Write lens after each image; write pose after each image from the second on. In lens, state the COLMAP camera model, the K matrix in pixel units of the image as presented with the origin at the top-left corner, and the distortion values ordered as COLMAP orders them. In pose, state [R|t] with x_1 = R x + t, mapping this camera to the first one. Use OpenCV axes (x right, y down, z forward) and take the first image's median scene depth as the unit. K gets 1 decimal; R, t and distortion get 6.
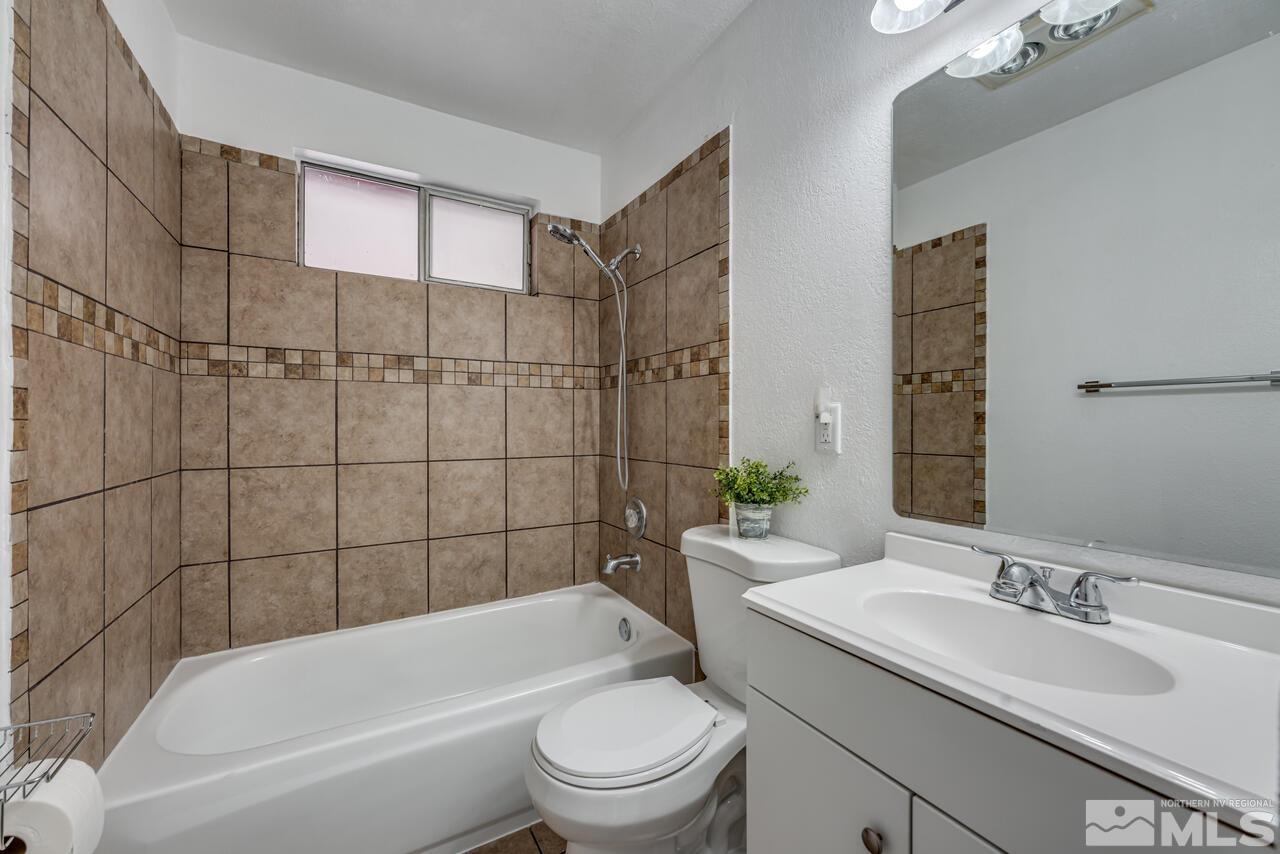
lens RADIAL K [[511.5, 0, 640.0], [0, 511.5, 427.0], [0, 0, 1]] dist [0.000796, -0.000072]
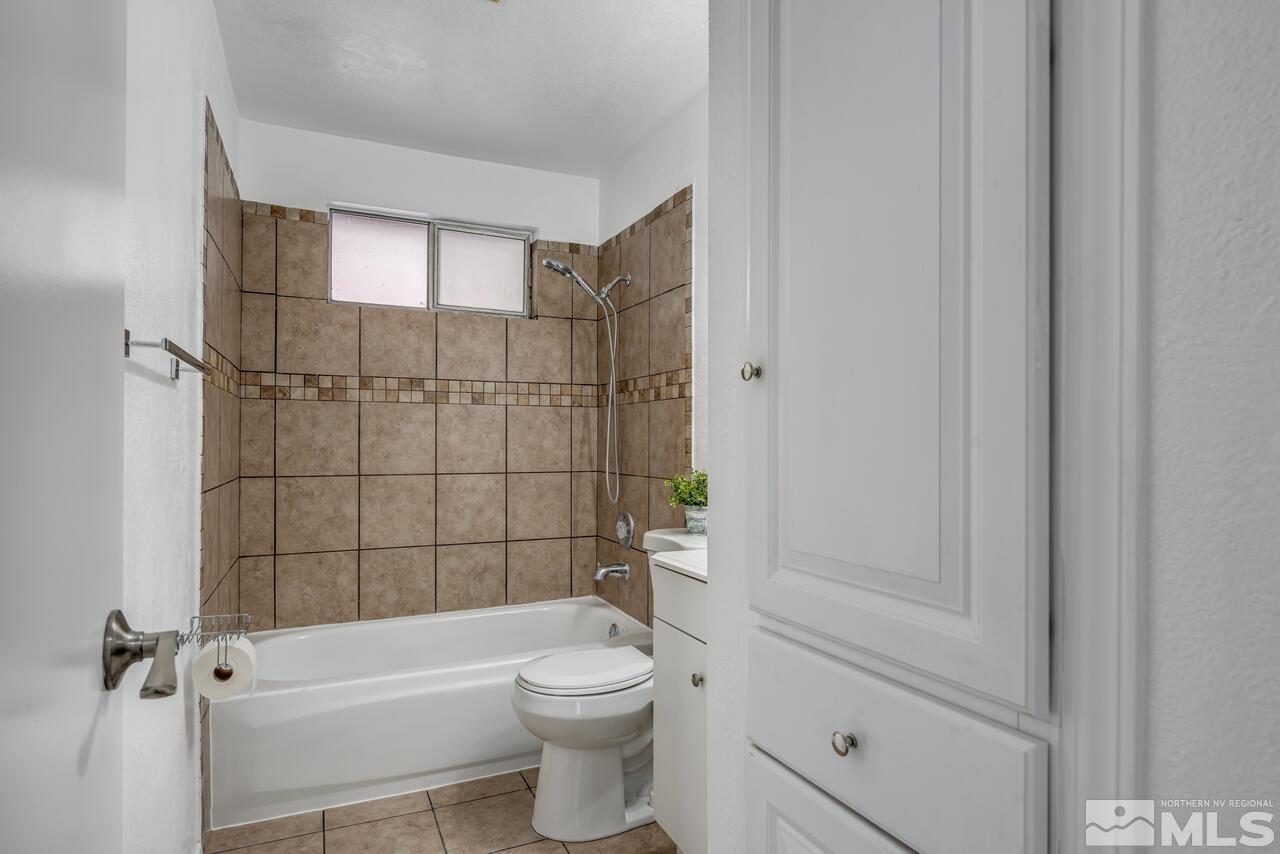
lens RADIAL K [[705.3, 0, 640.4], [0, 705.3, 447.2], [0, 0, 1]] dist [-0.000630, -0.000171]
pose [[0.995917, 0.005598, -0.090105, 0.170947], [-0.005432, 0.999983, 0.002086, 0.003903], [0.090116, -0.001588, 0.995930, -0.503695]]
